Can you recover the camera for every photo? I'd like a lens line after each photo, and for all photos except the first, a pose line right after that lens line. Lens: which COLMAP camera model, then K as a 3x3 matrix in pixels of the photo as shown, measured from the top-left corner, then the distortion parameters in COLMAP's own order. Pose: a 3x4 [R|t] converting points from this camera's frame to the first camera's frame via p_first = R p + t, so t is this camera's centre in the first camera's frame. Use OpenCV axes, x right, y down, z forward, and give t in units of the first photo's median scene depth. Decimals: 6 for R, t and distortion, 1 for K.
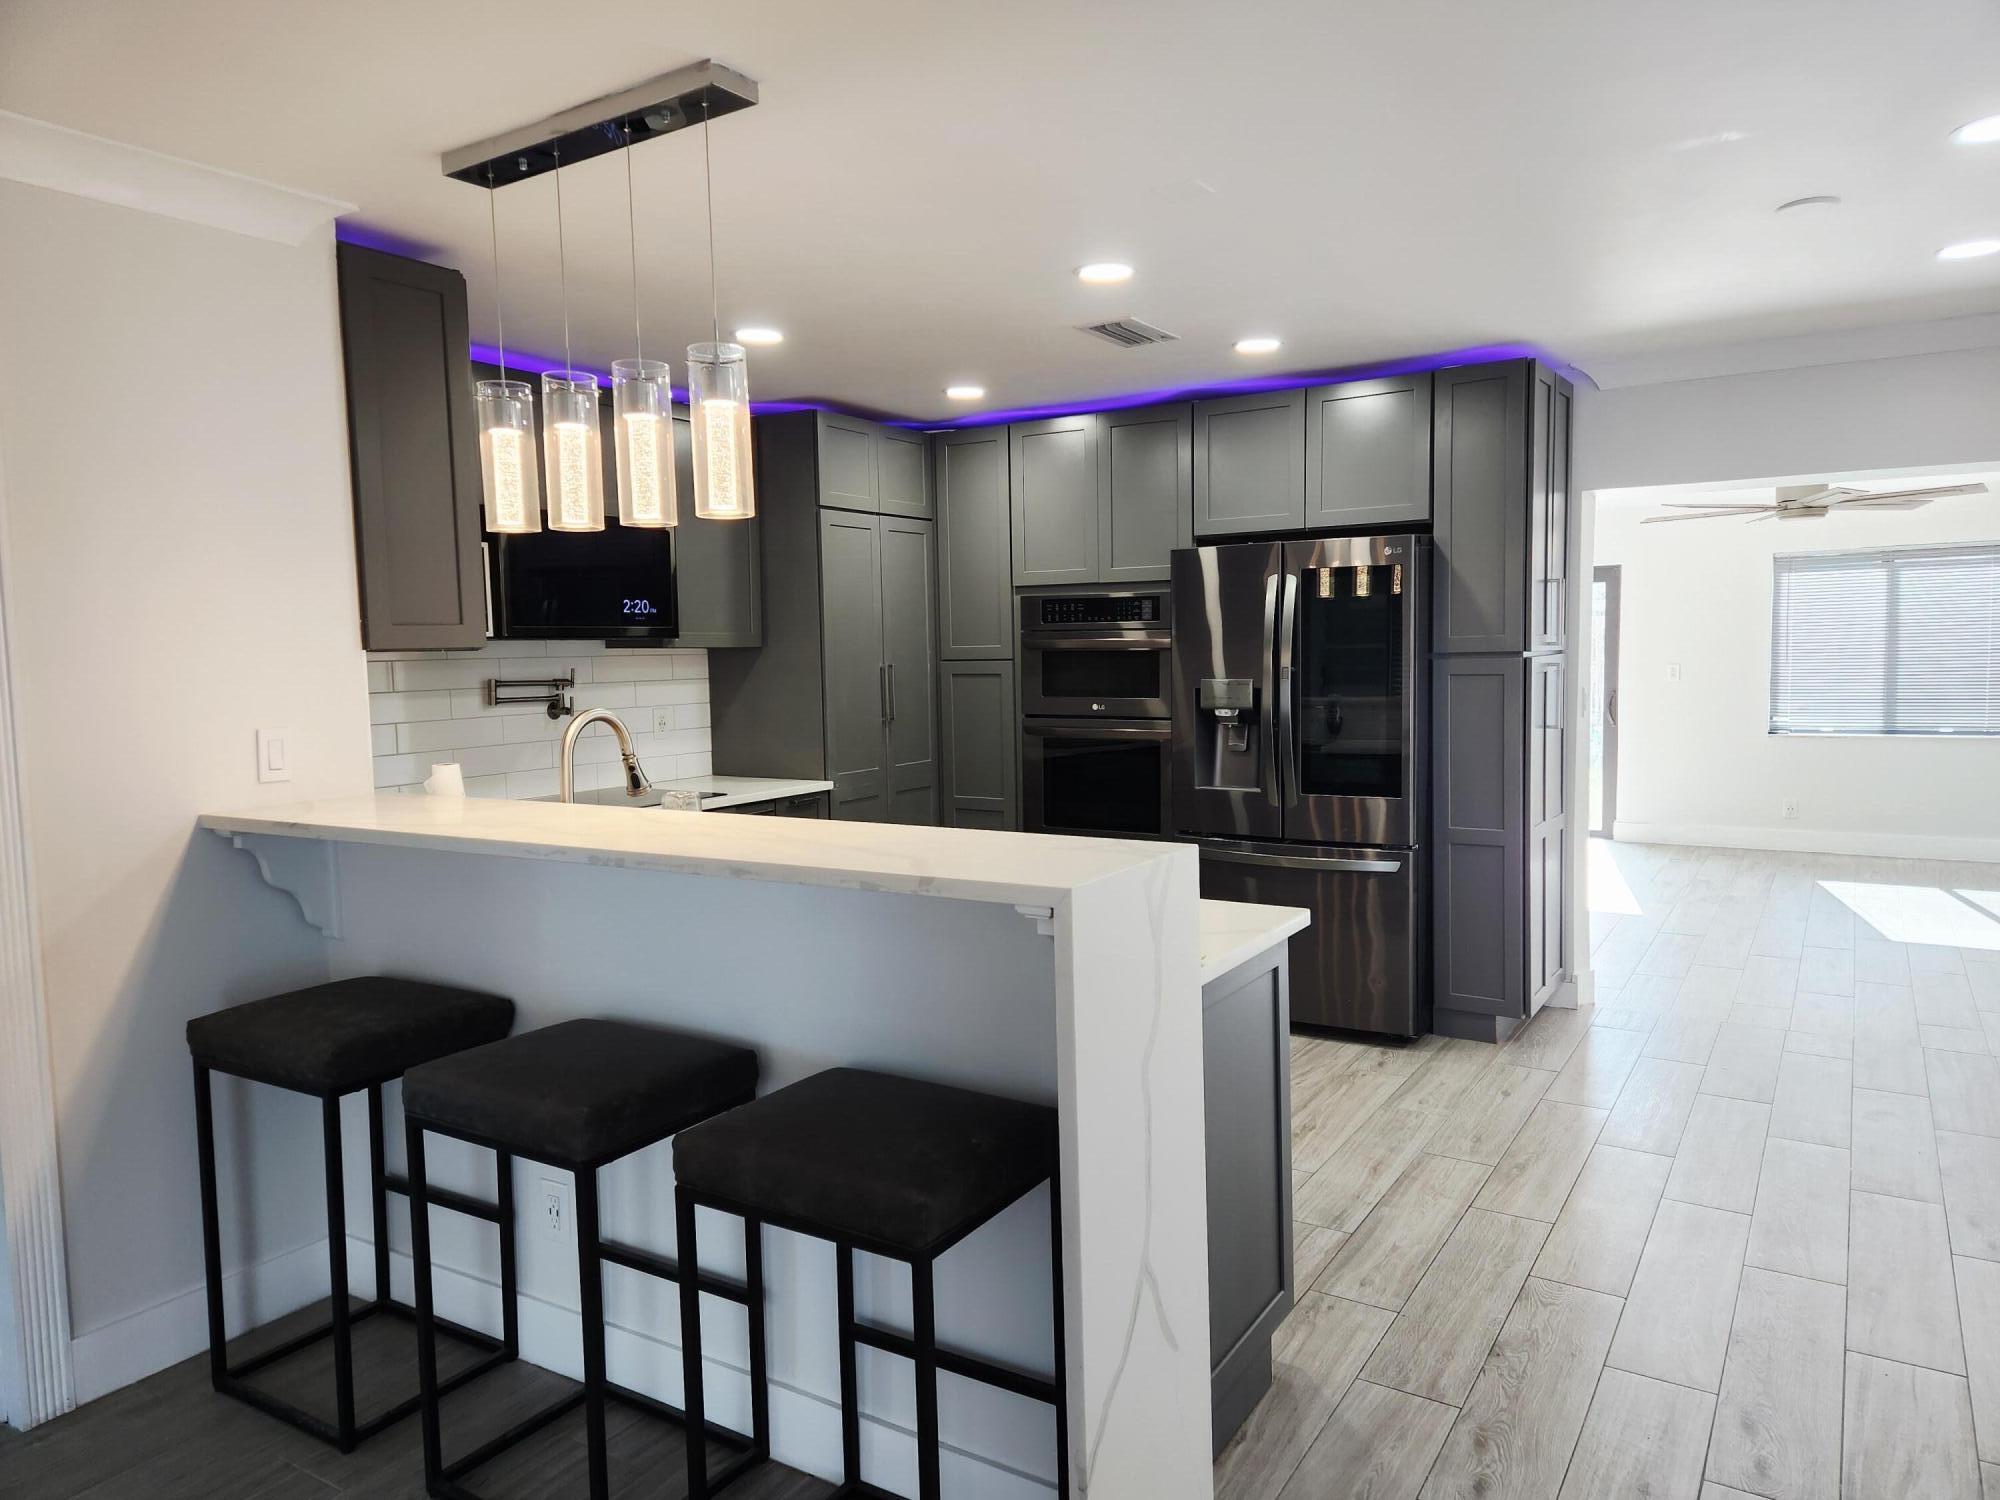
lens RADIAL K [[1338.7, 0, 1000.0], [0, 1338.7, 750.0], [0, 0, 1]] dist [-0.000728, -0.000441]
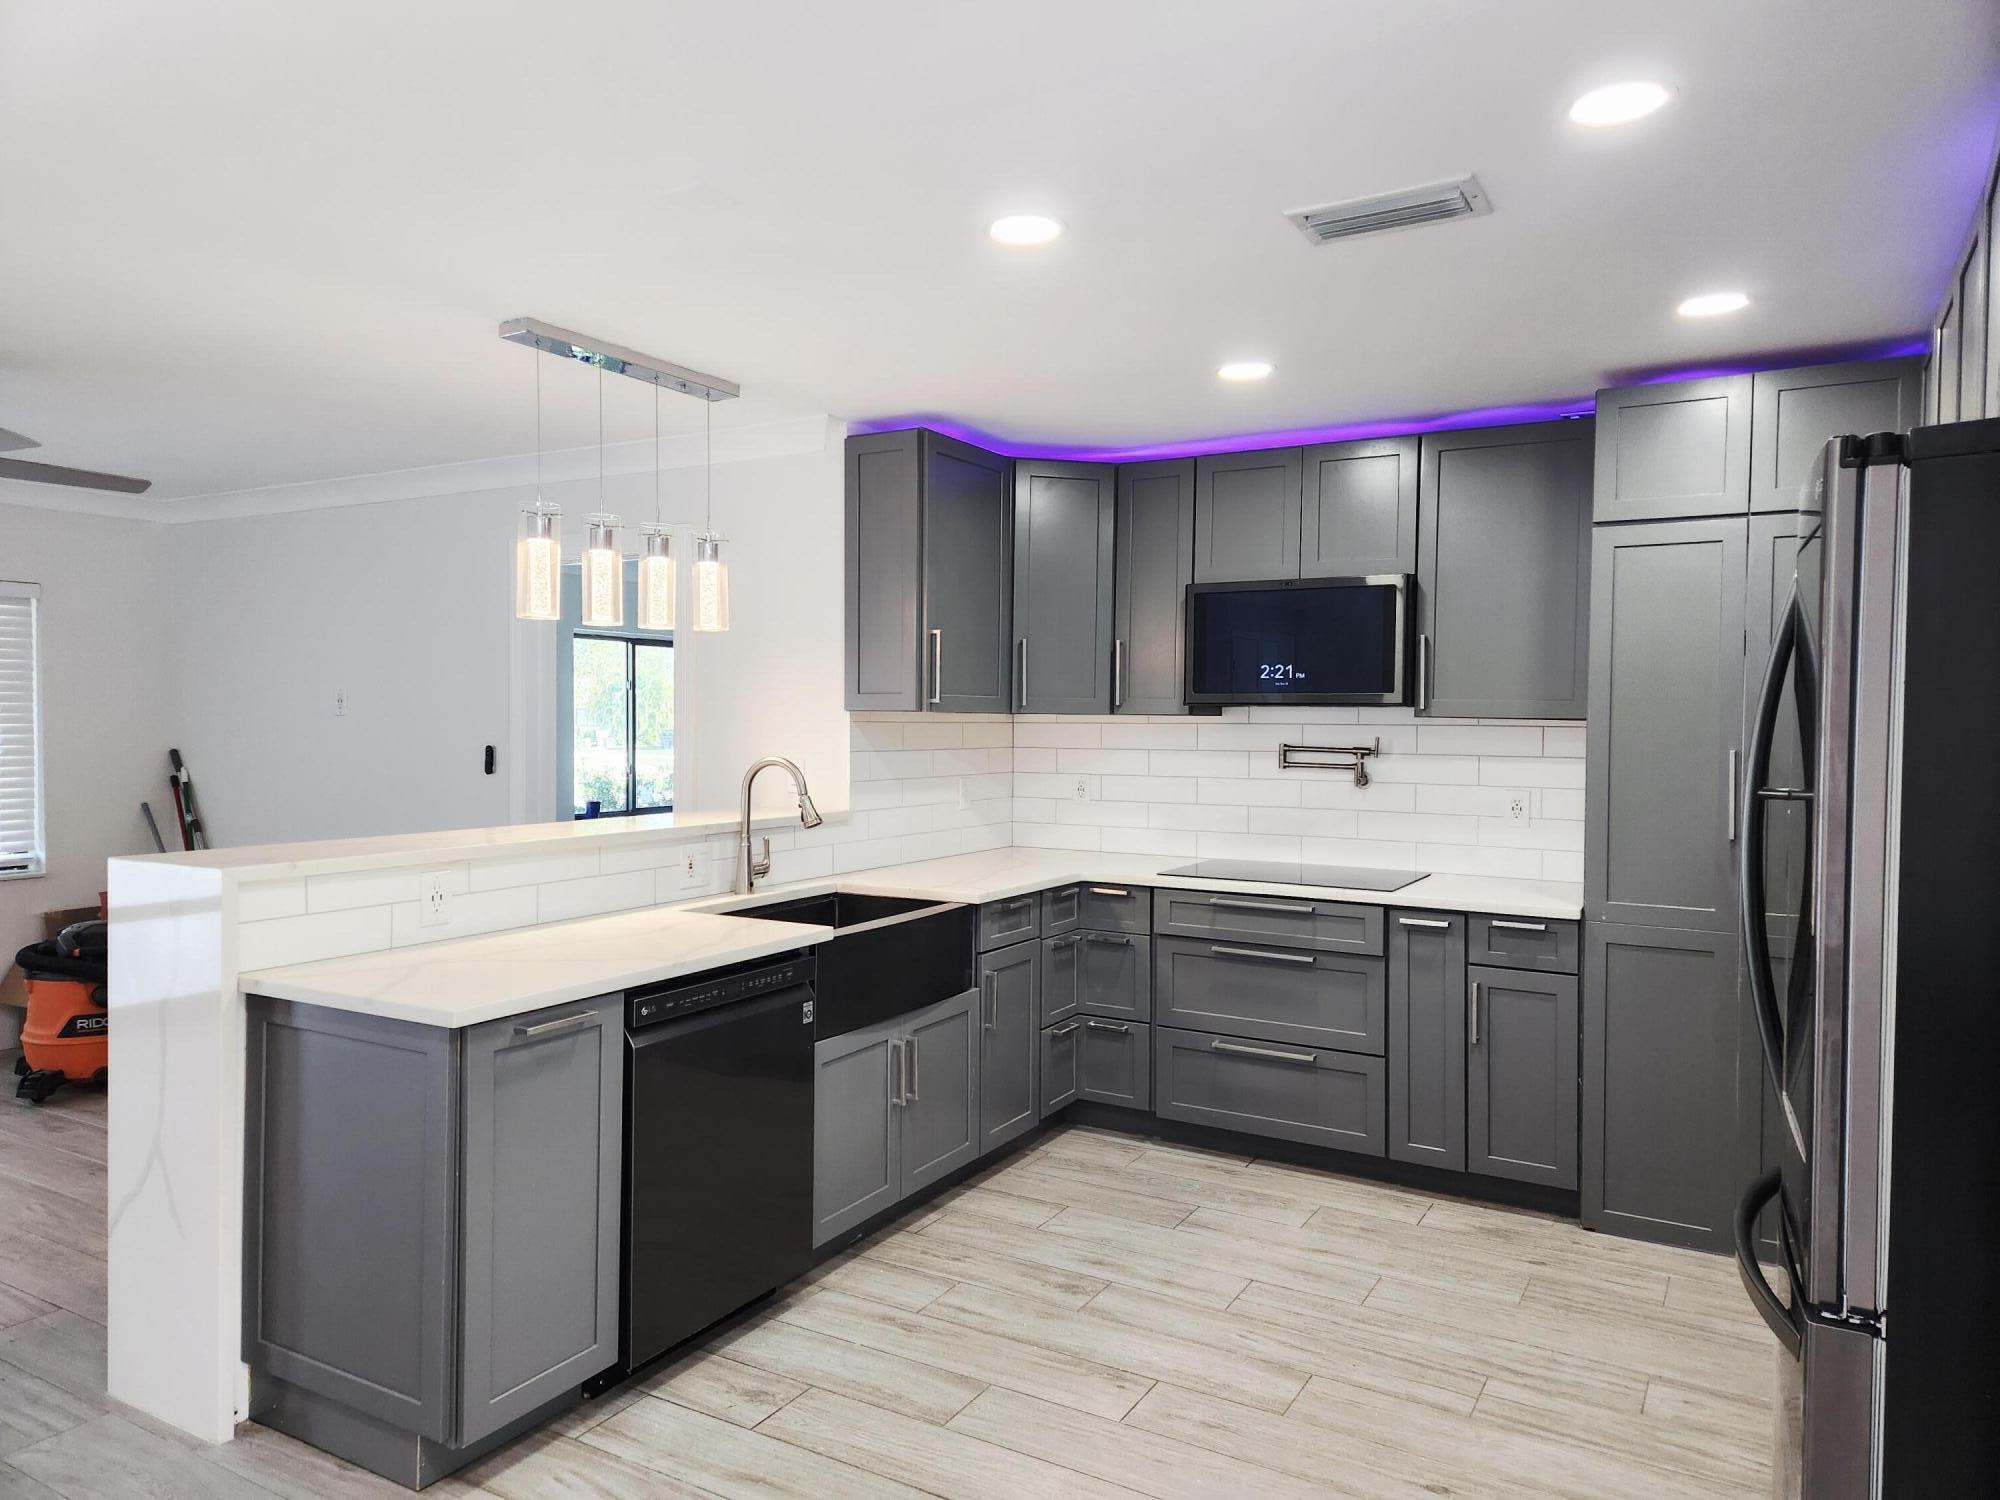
lens RADIAL K [[1338.7, 0, 1000.0], [0, 1338.7, 750.0], [0, 0, 1]] dist [-0.000728, -0.000441]
pose [[0.042807, 0.040580, -0.998259, 0.611617], [-0.084558, 0.995737, 0.036852, -0.064720], [0.995499, 0.082833, 0.046056, 0.703526]]
